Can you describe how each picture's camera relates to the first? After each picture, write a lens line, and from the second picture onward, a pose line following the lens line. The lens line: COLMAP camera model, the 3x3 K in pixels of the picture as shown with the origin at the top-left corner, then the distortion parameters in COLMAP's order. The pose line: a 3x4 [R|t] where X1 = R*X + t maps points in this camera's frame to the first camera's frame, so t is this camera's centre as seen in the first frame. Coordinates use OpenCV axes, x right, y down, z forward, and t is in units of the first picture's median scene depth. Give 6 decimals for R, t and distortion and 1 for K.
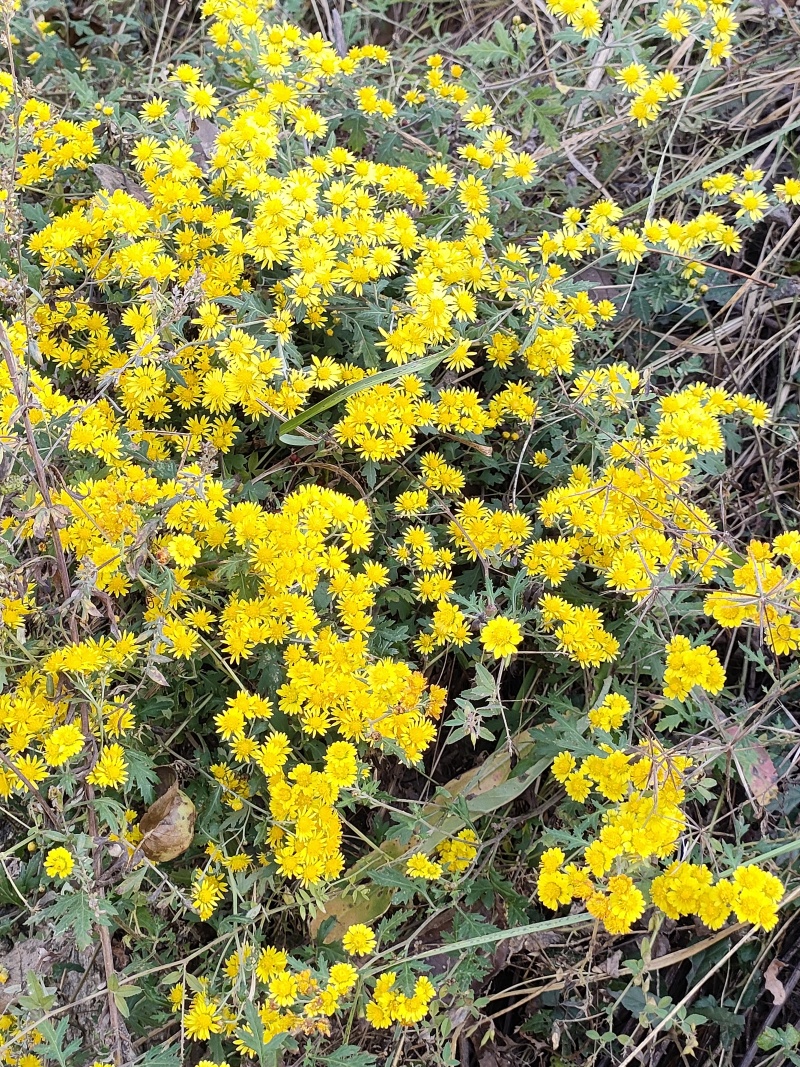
lens RADIAL K [[1606.1, 0, 399.8], [0, 1606.1, 537.5], [0, 0, 1]] dist [0.047545, 0.000000]
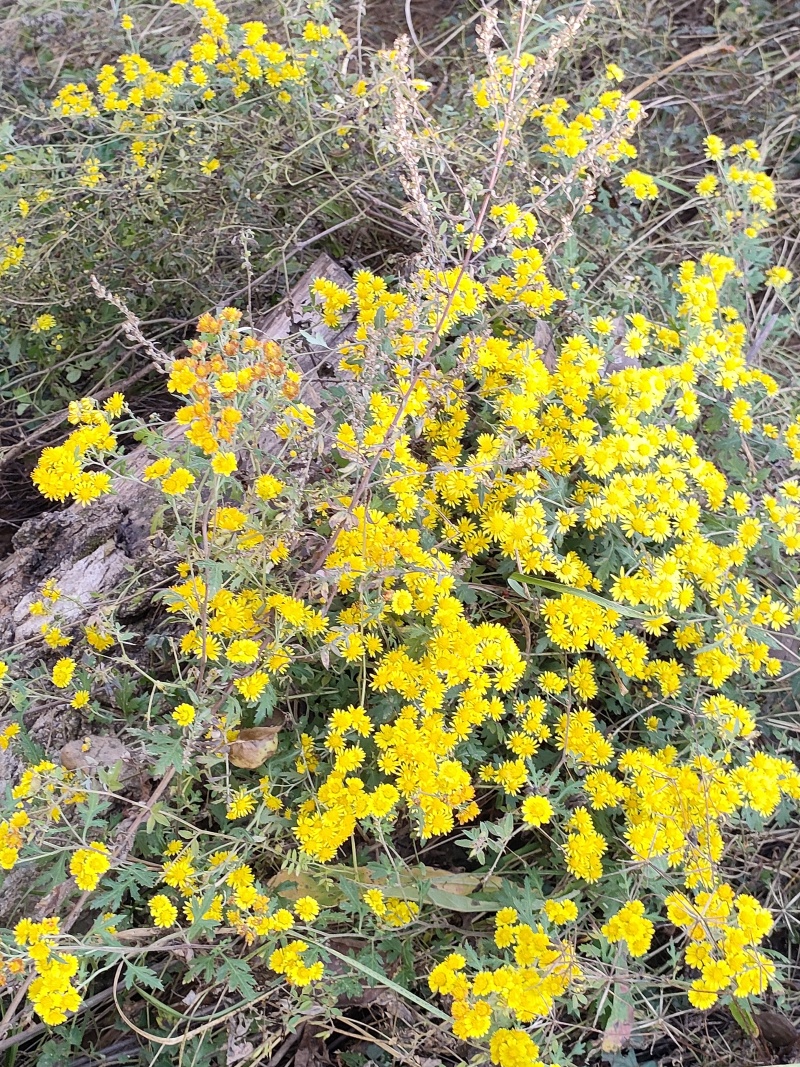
lens RADIAL K [[1606.1, 0, 407.7], [0, 1606.1, 528.4], [0, 0, 1]] dist [0.047545, 0.000000]
pose [[0.744959, 0.659431, -0.100928, -0.032673], [-0.663914, 0.747648, -0.015523, -0.018961], [0.065223, 0.078571, 0.994773, -0.318325]]
